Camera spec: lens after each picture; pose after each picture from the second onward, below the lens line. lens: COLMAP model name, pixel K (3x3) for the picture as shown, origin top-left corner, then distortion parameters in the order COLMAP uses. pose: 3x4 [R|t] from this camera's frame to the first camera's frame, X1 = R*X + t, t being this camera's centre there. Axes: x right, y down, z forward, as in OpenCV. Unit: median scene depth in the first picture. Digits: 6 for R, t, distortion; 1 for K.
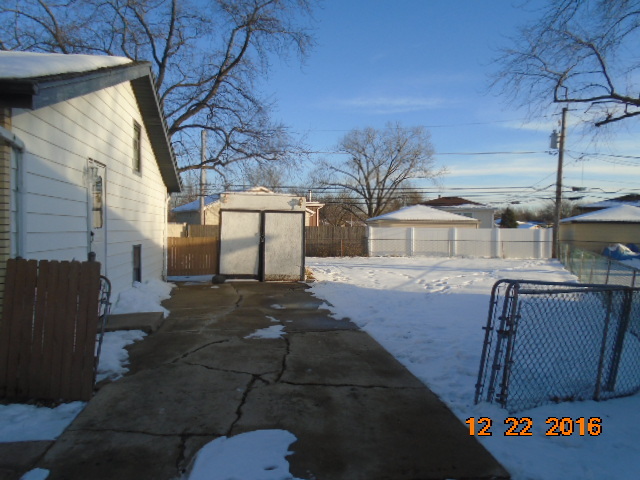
lens RADIAL K [[493.3, 0, 319.4], [0, 493.3, 240.3], [0, 0, 1]] dist [-0.004997, -0.011820]
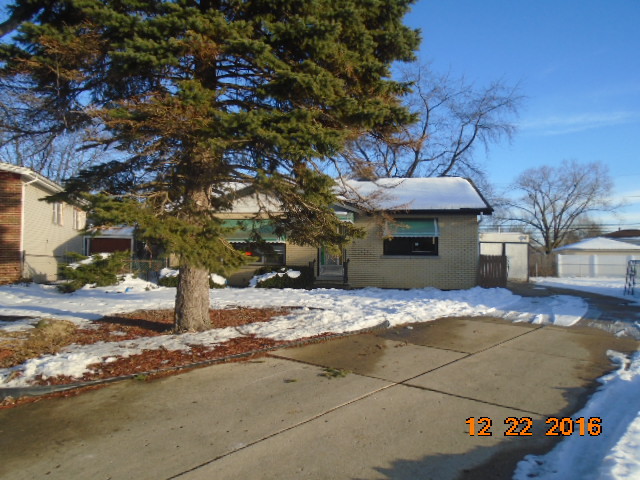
lens RADIAL K [[493.3, 0, 319.4], [0, 493.3, 237.8], [0, 0, 1]] dist [-0.004997, -0.011820]
pose [[0.950262, -0.016346, -0.311023, -0.056306], [-0.007023, 0.997243, -0.073869, 0.017586], [0.311373, 0.072379, 0.947527, -0.264866]]
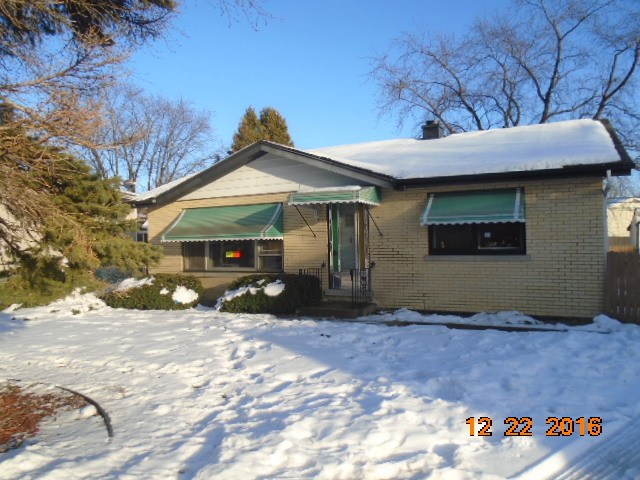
lens RADIAL K [[493.3, 0, 321.2], [0, 493.3, 239.9], [0, 0, 1]] dist [-0.004997, -0.011820]
pose [[0.815924, -0.029696, -0.577396, -0.036003], [0.012348, 0.999347, -0.033948, 0.001399], [0.578027, 0.020569, 0.815758, -0.088638]]
